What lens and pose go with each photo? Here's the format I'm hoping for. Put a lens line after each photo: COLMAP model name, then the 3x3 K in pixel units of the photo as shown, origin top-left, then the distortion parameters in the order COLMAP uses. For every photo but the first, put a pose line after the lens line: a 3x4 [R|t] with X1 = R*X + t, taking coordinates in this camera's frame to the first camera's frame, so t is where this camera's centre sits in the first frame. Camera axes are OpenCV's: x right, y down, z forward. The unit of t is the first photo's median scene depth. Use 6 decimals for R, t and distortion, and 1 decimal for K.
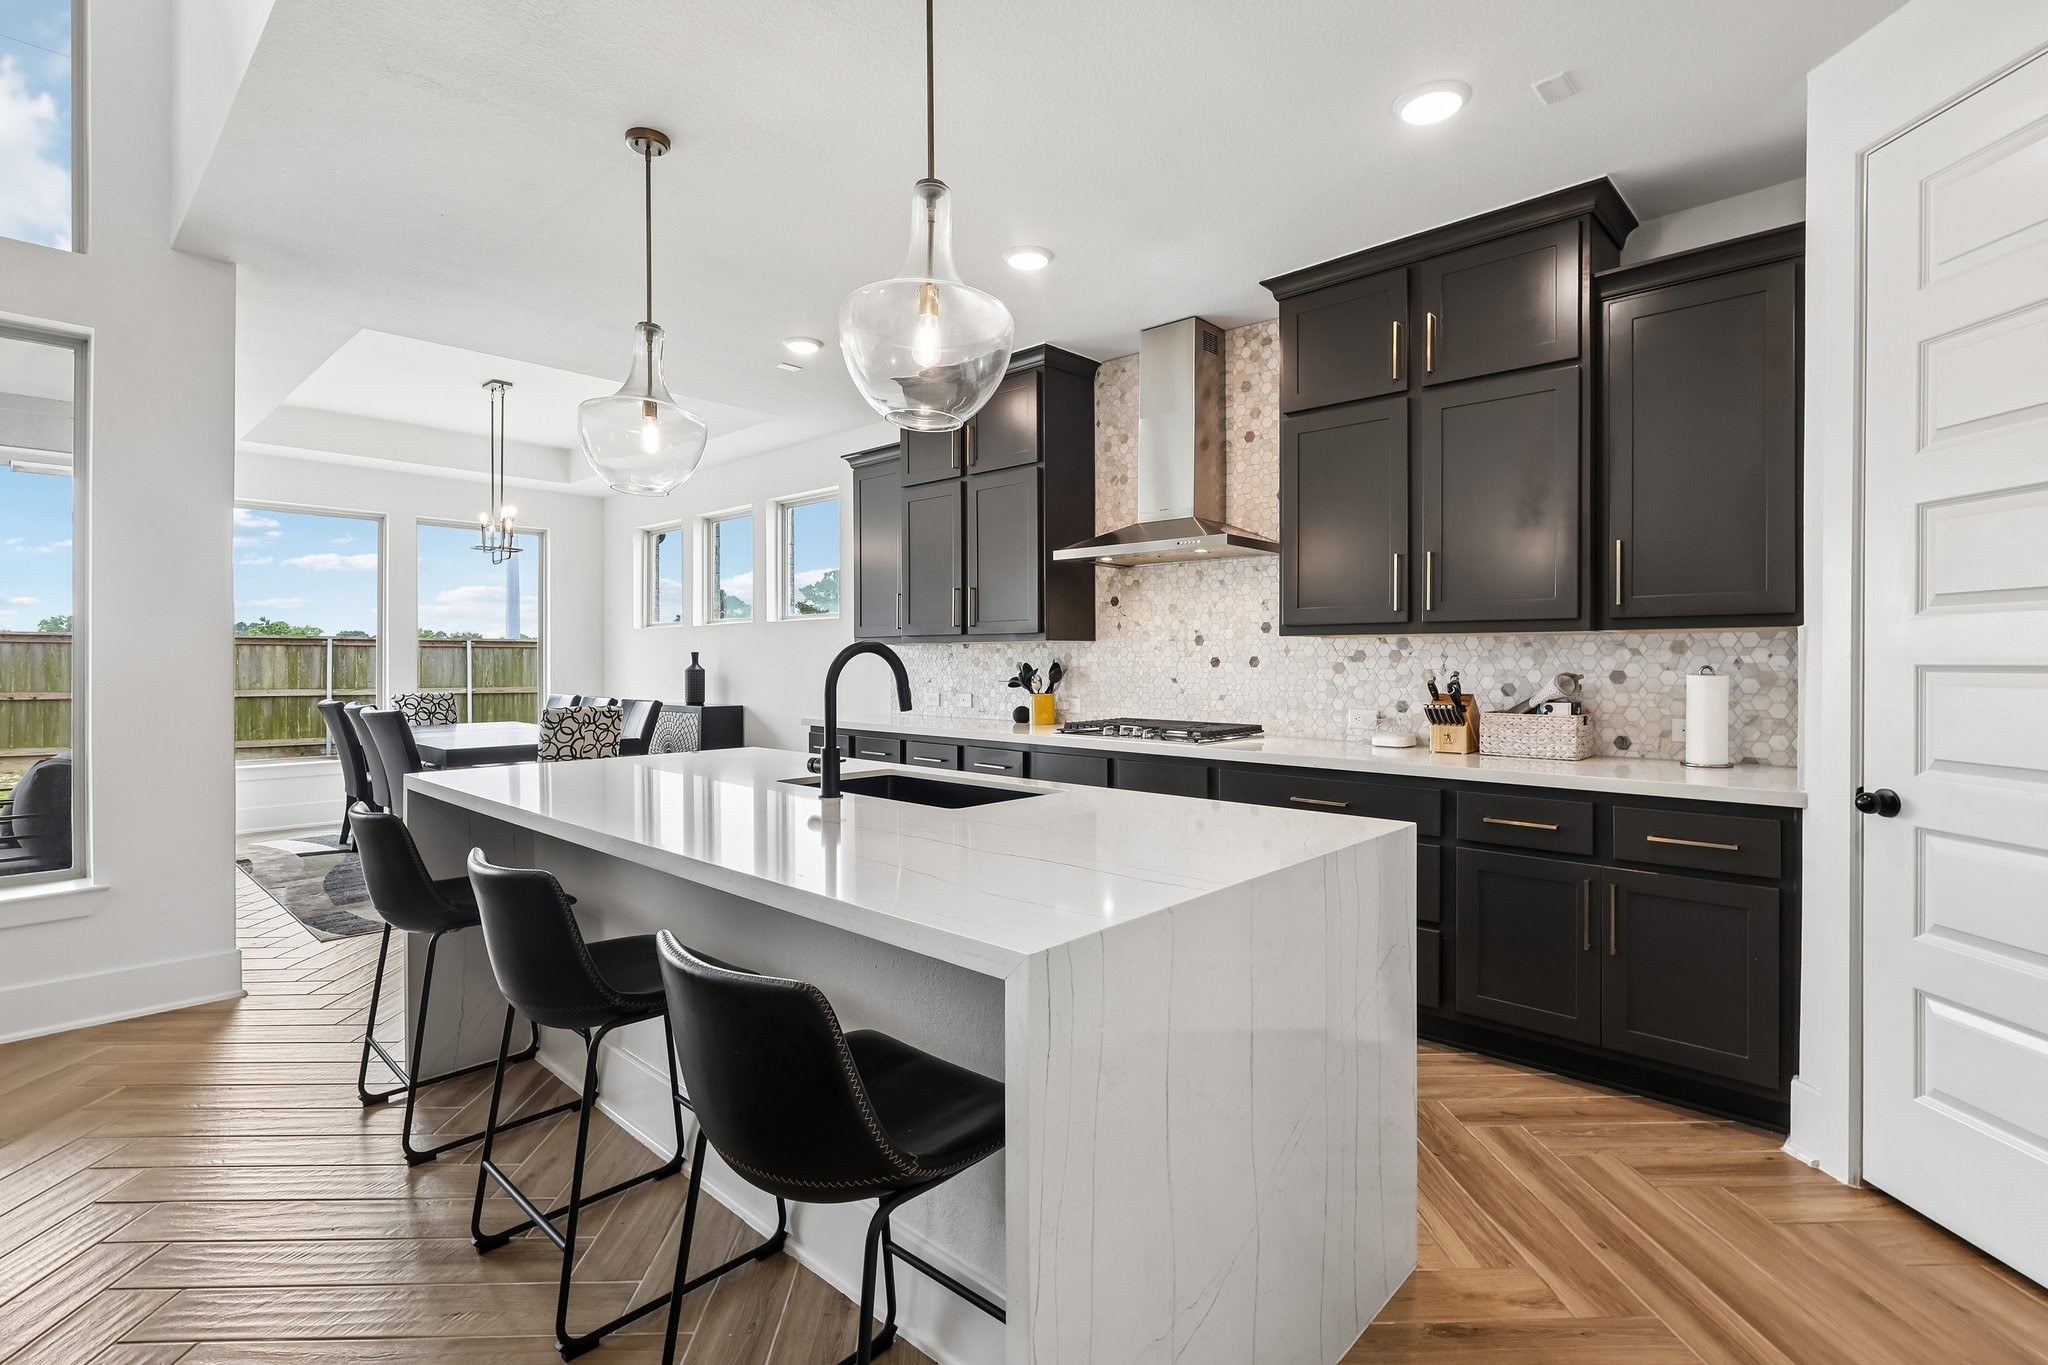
lens RADIAL K [[952.1, 0, 1027.2], [0, 952.1, 665.0], [0, 0, 1]] dist [-0.000171, 0.002881]
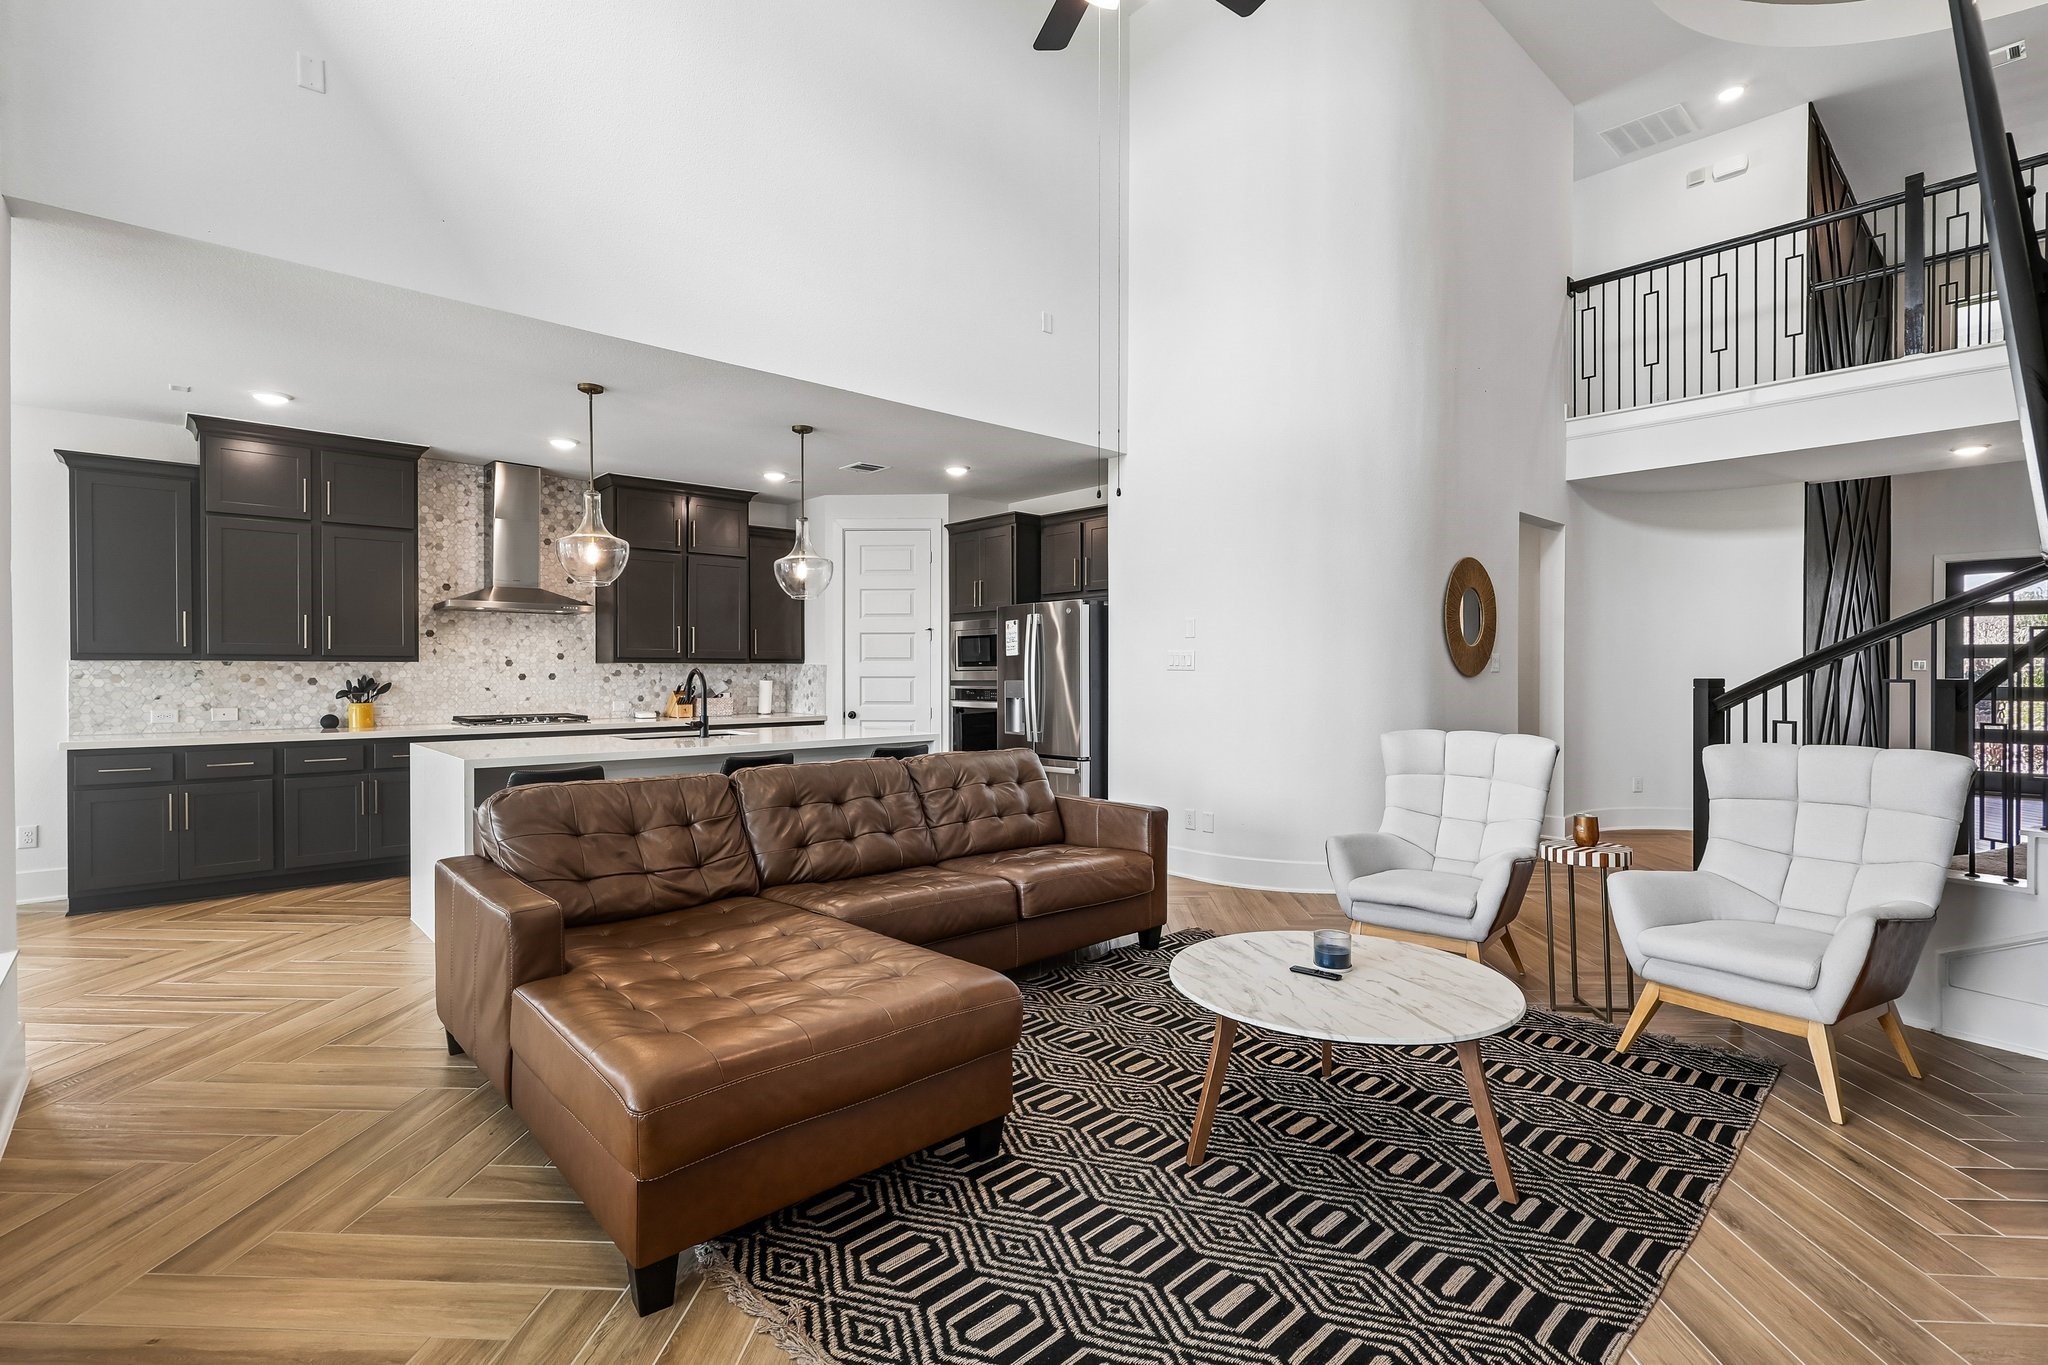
lens RADIAL K [[952.1, 0, 1013.8], [0, 952.1, 680.0], [0, 0, 1]] dist [-0.000171, 0.002881]
pose [[0.090882, -0.008458, 0.995826, -1.246628], [0.006181, 0.999949, 0.007929, -0.005160], [-0.995842, 0.005434, 0.090930, 0.031768]]
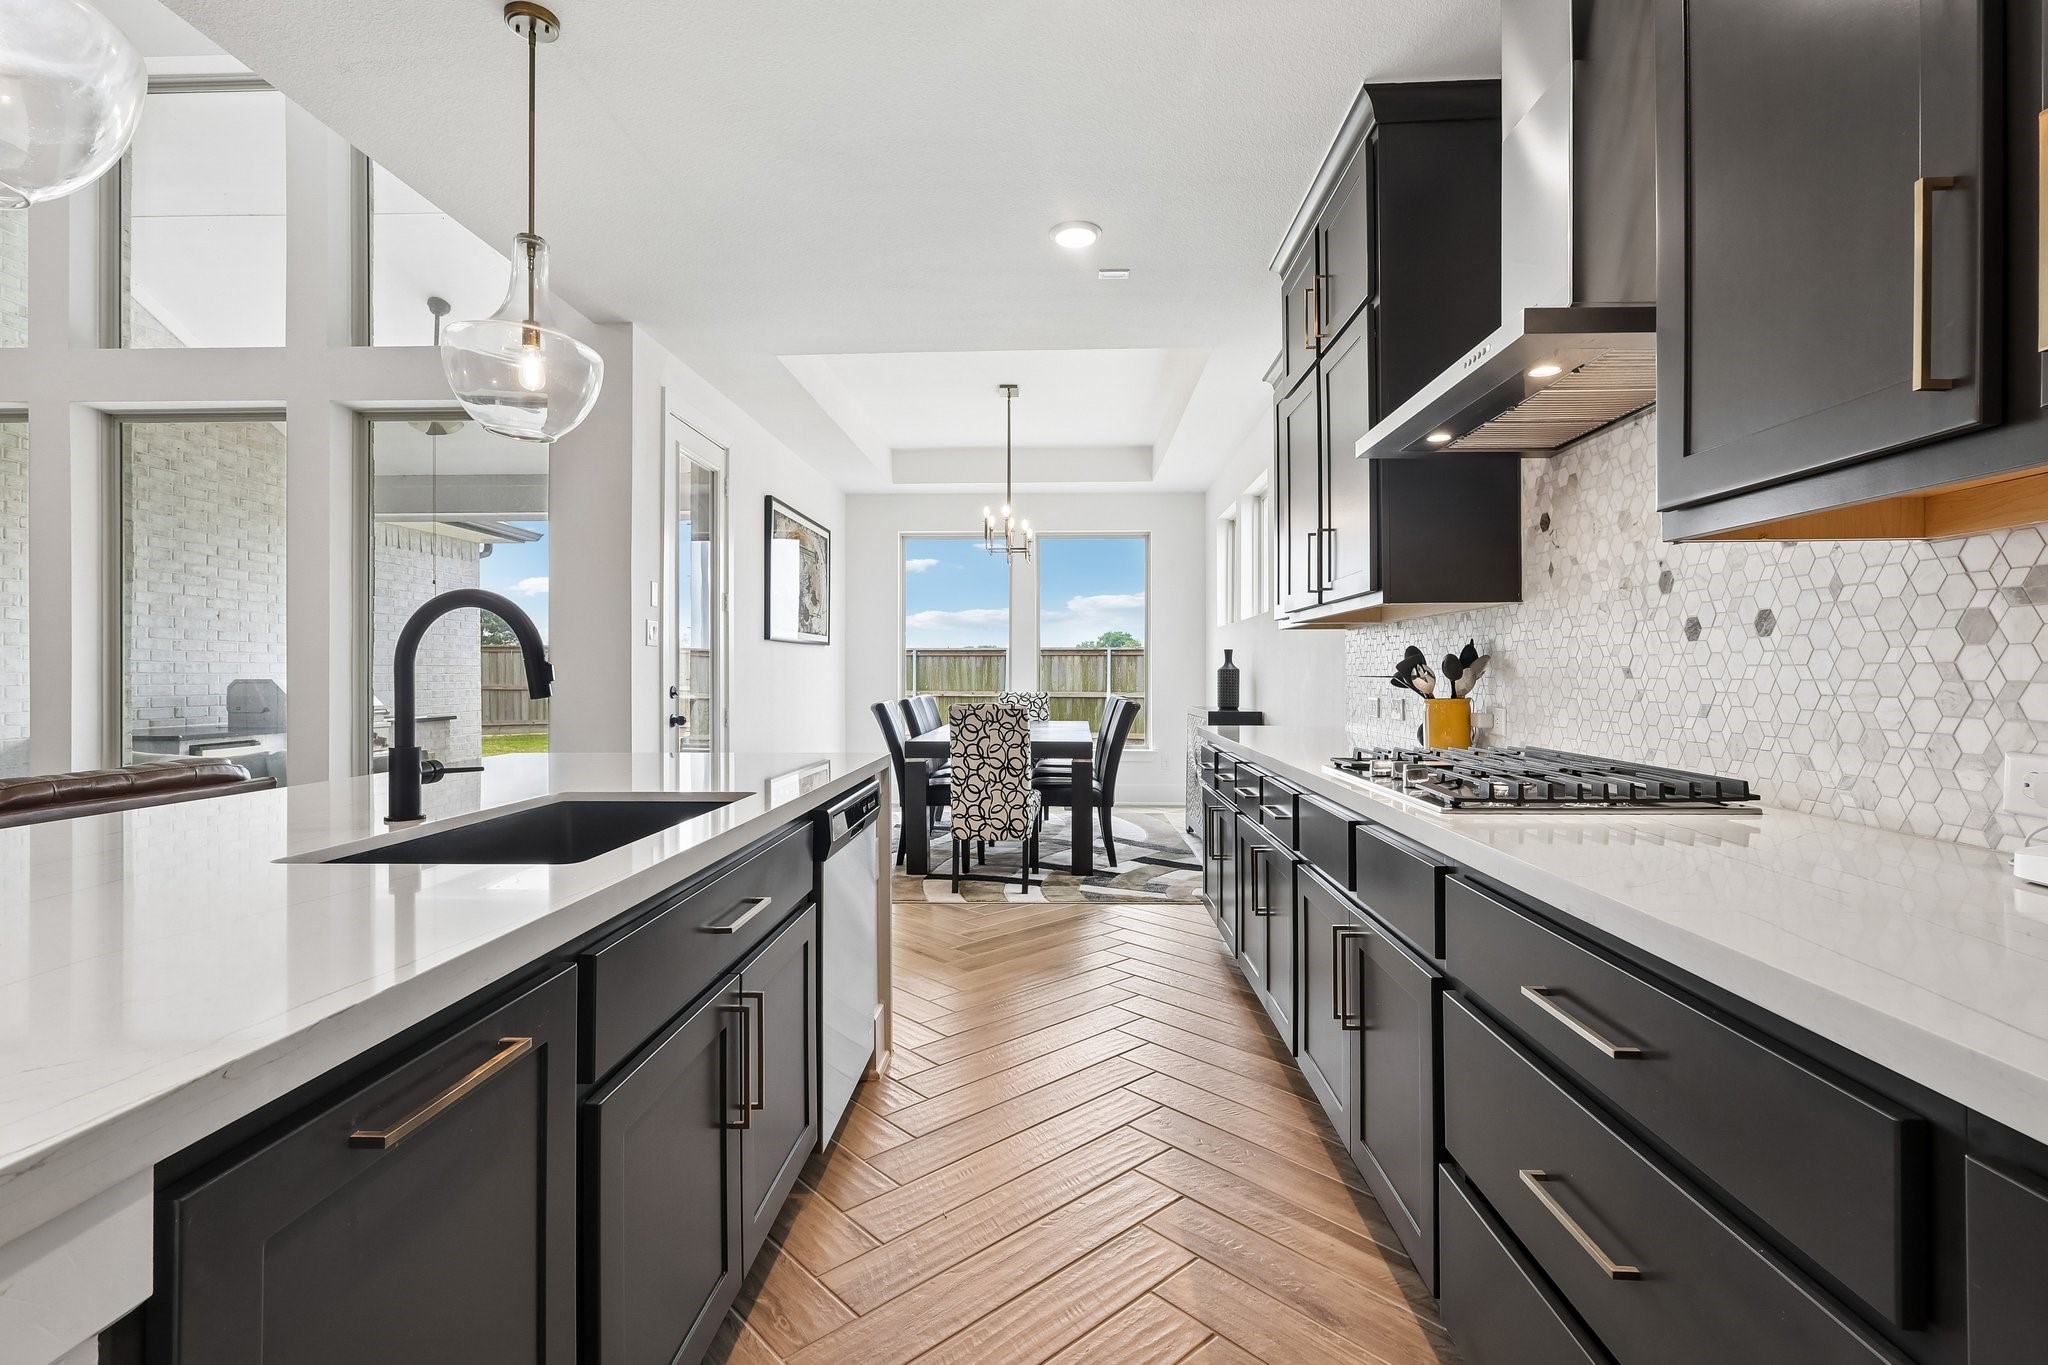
lens RADIAL K [[952.1, 0, 1026.2], [0, 952.1, 672.1], [0, 0, 1]] dist [-0.000171, 0.002881]
pose [[0.651621, -0.002168, -0.758541, 0.310879], [-0.001512, 0.999990, -0.004157, 0.017901], [0.758543, 0.003856, 0.651612, 0.460902]]
